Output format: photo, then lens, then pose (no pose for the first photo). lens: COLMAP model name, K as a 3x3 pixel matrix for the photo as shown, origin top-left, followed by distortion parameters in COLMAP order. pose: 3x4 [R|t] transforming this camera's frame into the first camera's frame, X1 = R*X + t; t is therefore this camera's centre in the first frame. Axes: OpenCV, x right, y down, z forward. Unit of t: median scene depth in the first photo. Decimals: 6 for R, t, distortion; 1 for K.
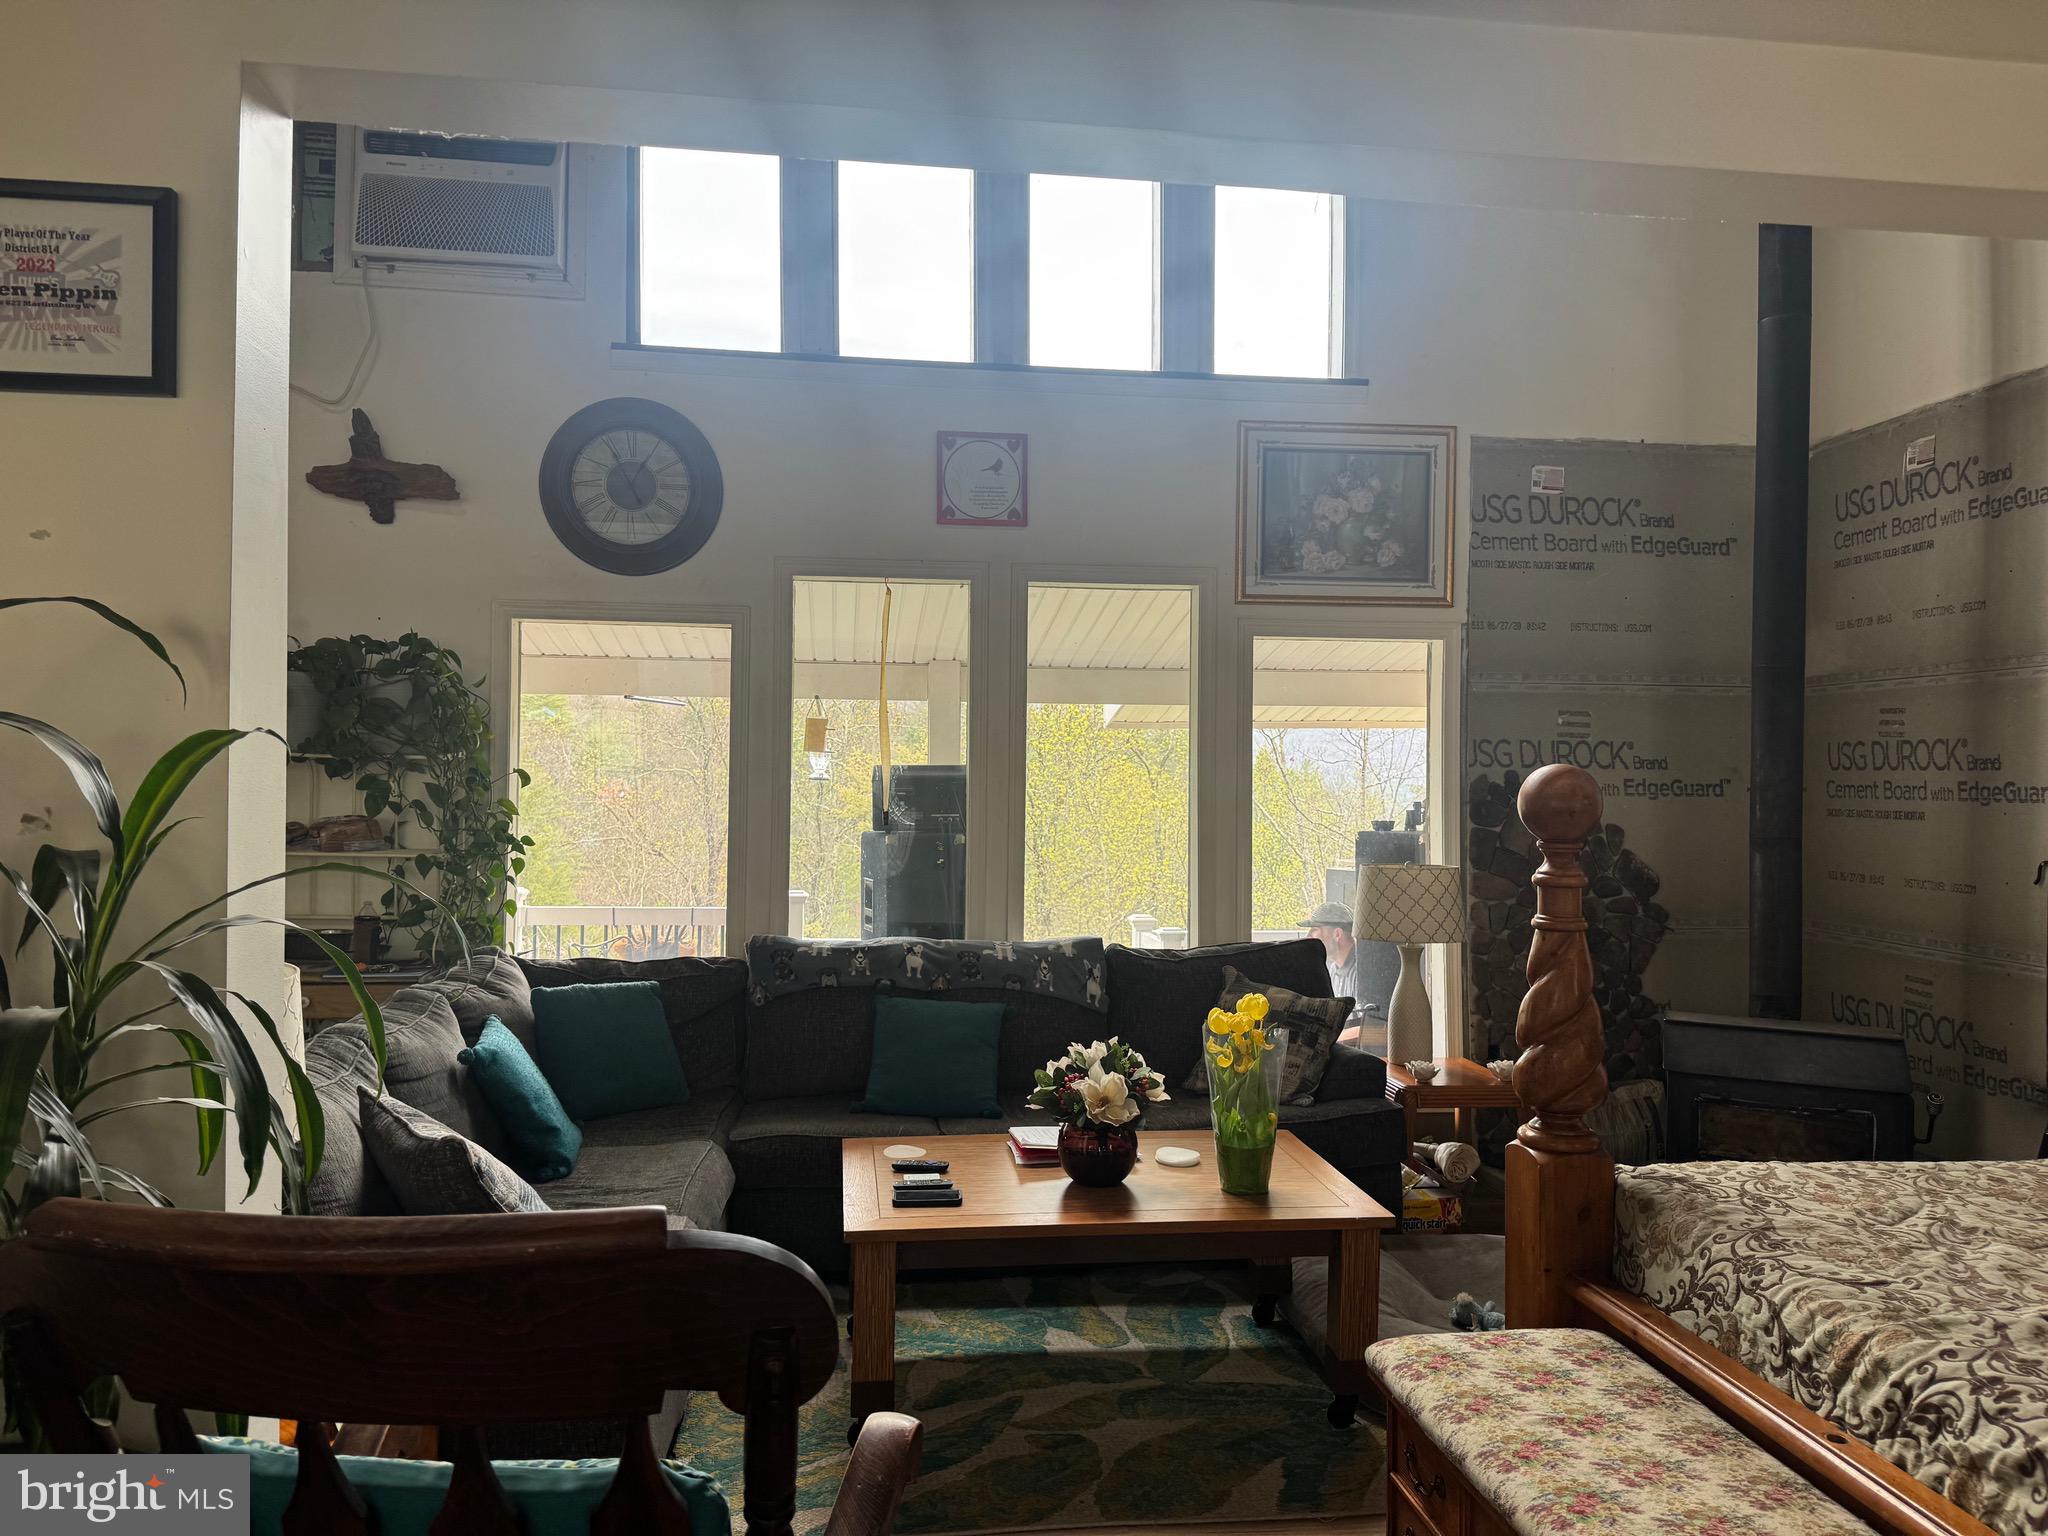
lens RADIAL K [[1436.7, 0, 1017.1], [0, 1436.7, 766.0], [0, 0, 1]] dist [0.047734, -0.058718]
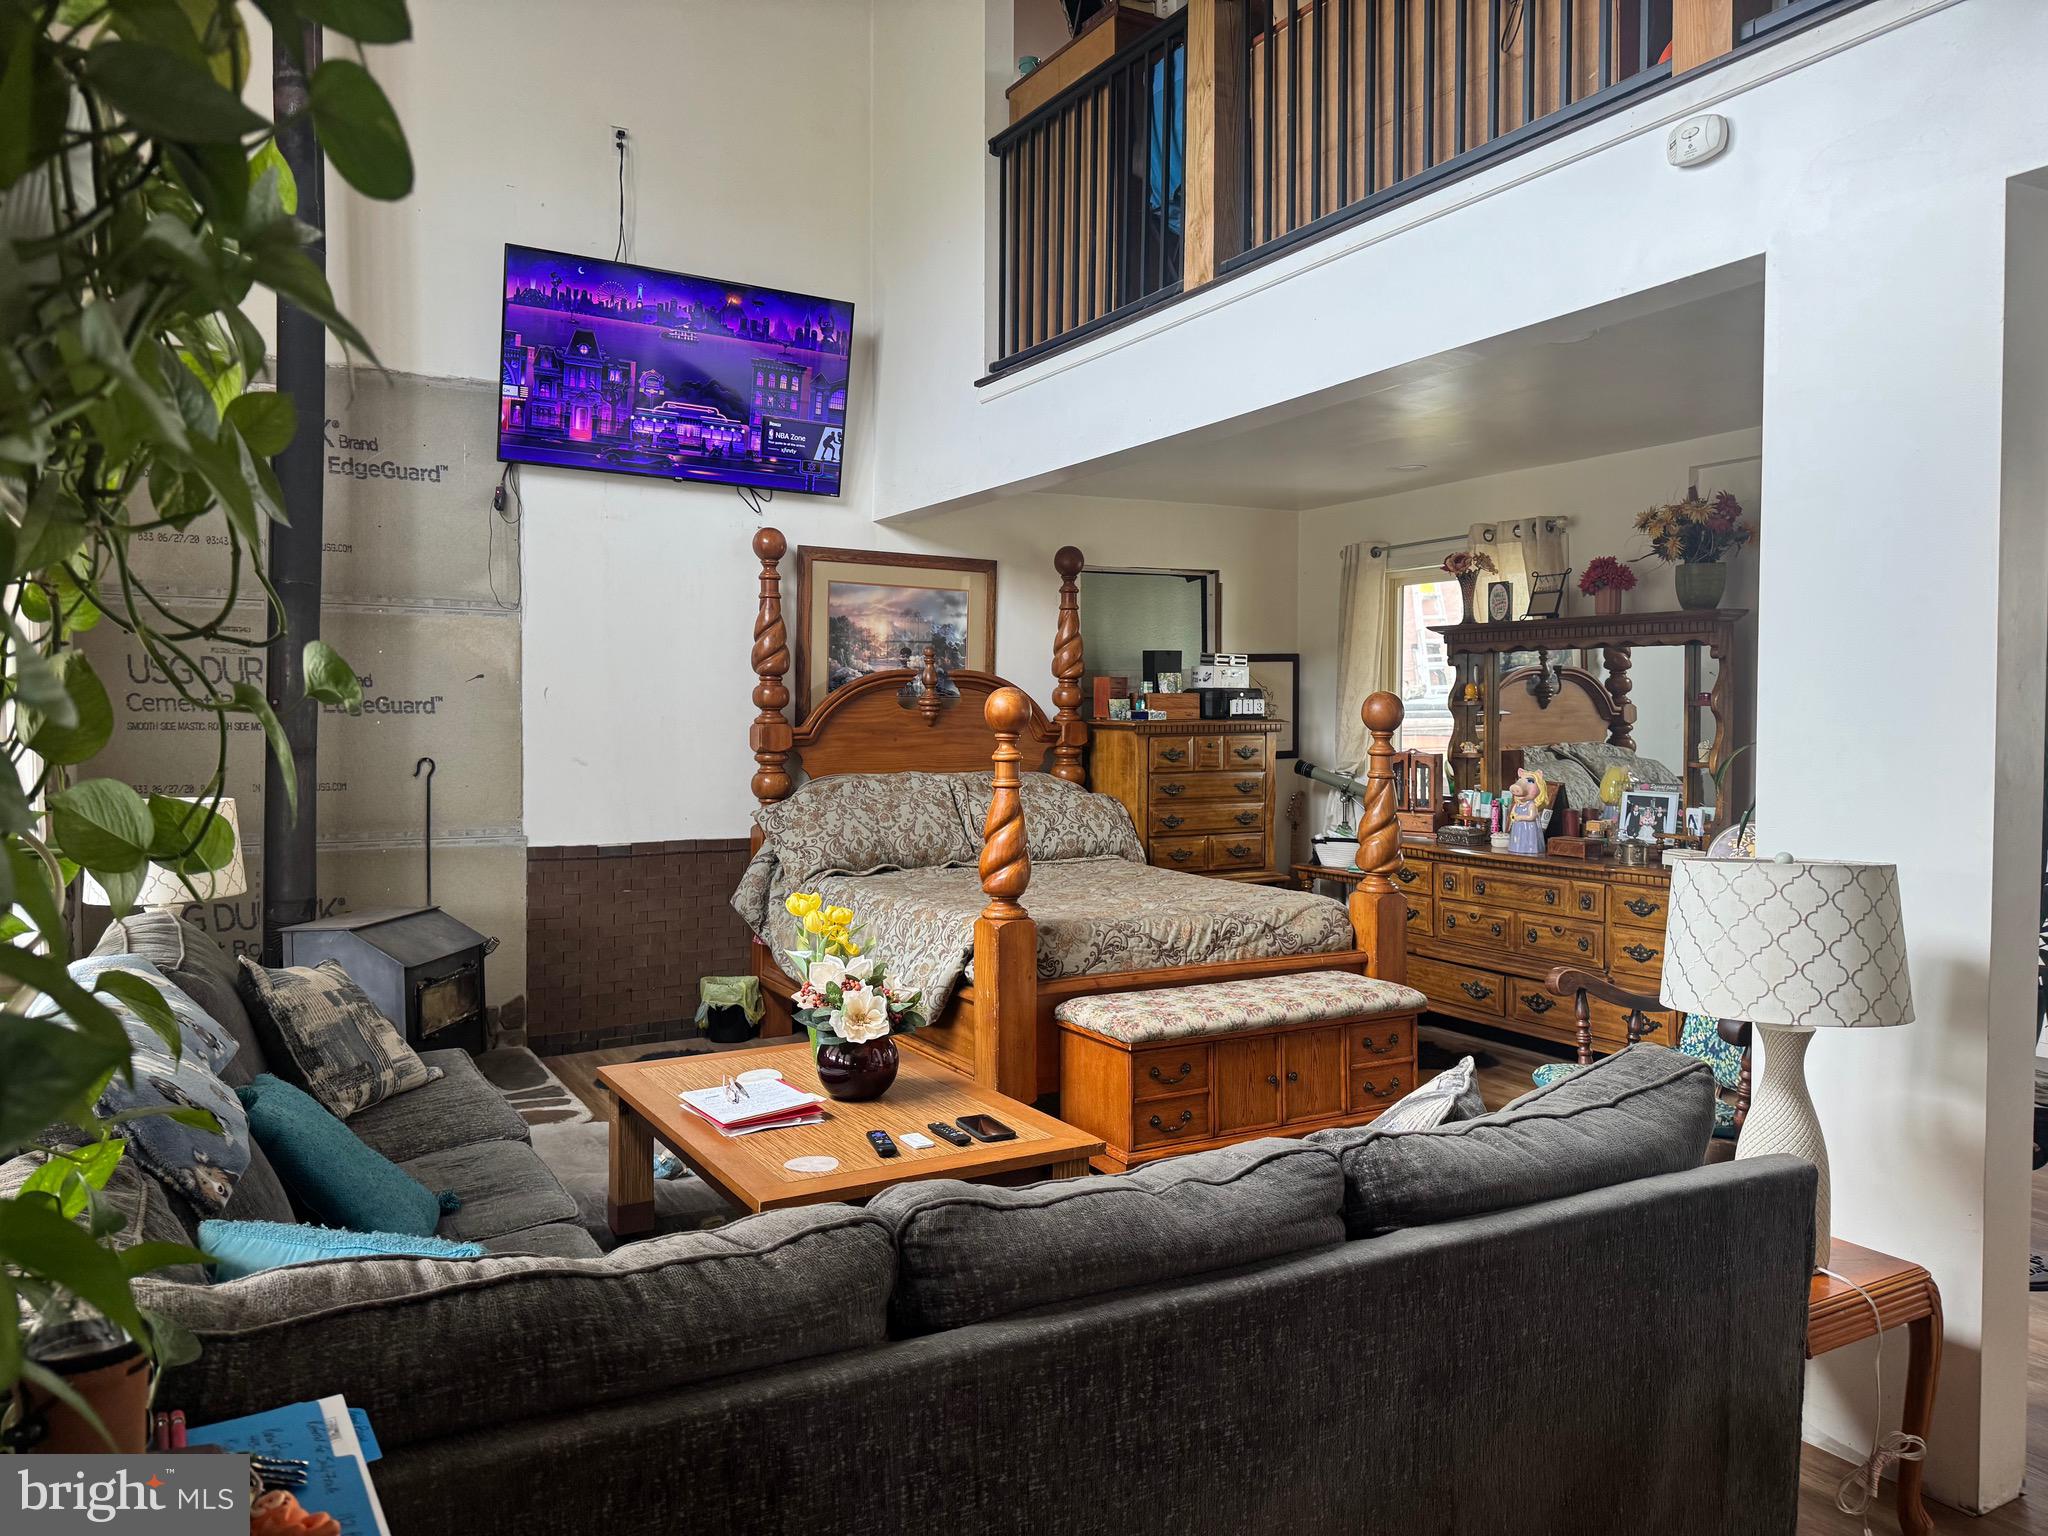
lens RADIAL K [[1436.7, 0, 1068.8], [0, 1436.7, 743.8], [0, 0, 1]] dist [0.047734, -0.058718]
pose [[-0.428618, -0.023306, 0.903185, -0.626578], [-0.018673, 0.999682, 0.016934, 0.017185], [-0.903293, -0.009607, -0.428917, 0.903729]]
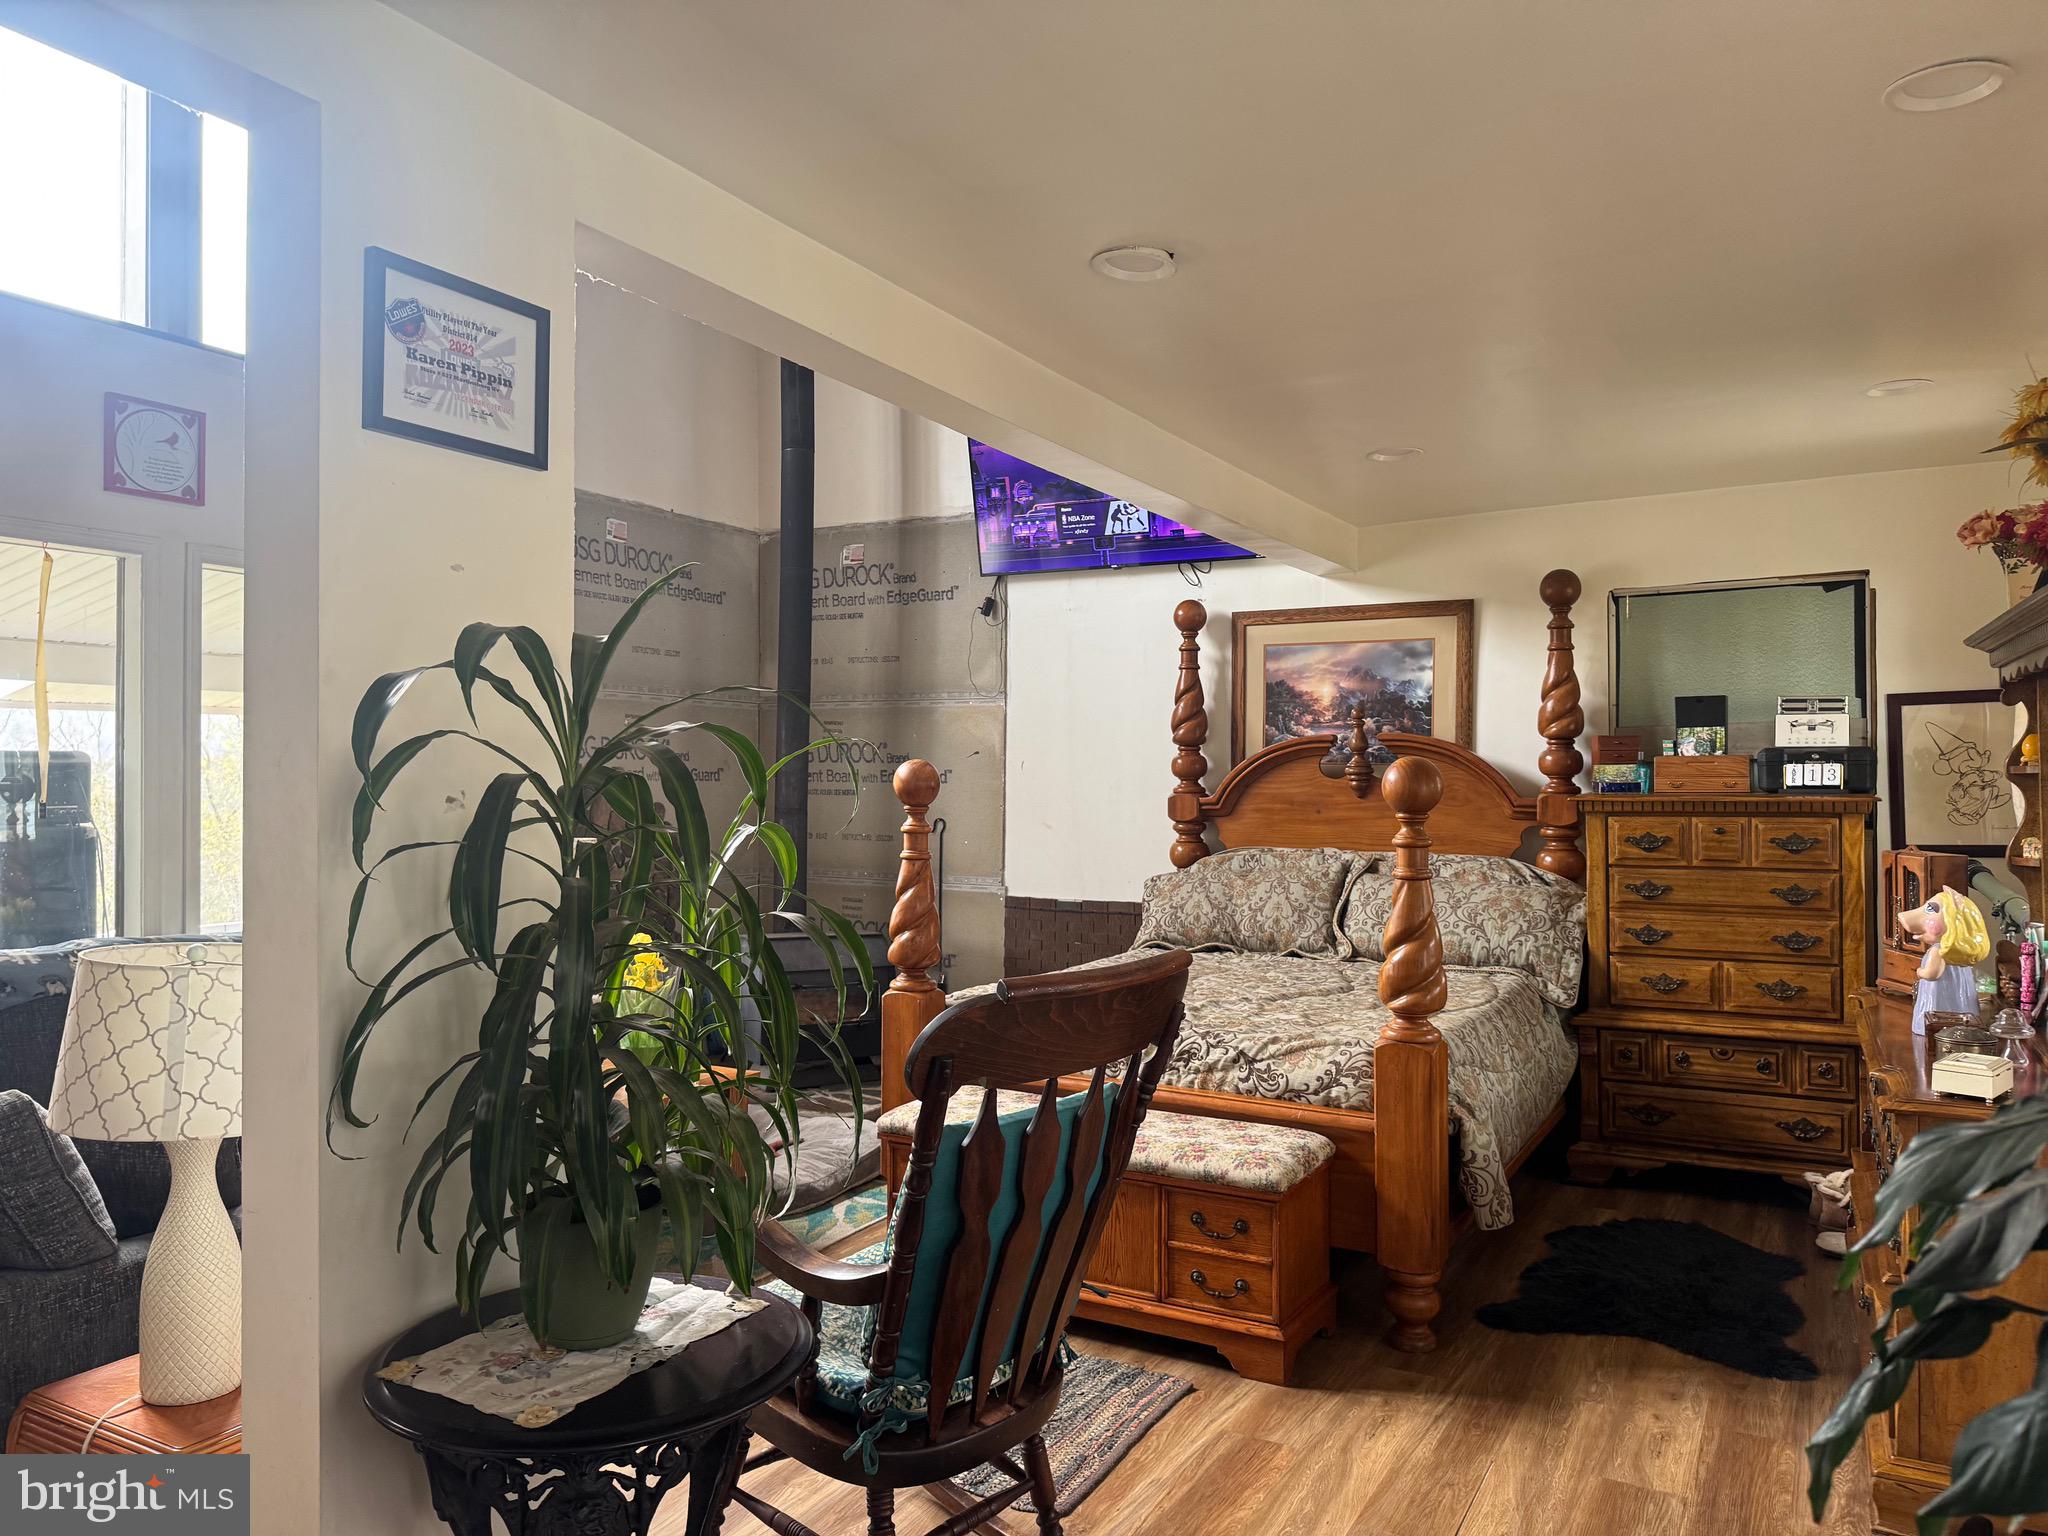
lens RADIAL K [[1436.7, 0, 1017.1], [0, 1436.7, 772.6], [0, 0, 1]] dist [0.047734, -0.058718]
pose [[0.593624, 0.001399, 0.804742, -0.484581], [-0.013302, 0.999879, 0.008074, -0.000875], [-0.804633, -0.015497, 0.593570, -0.038638]]
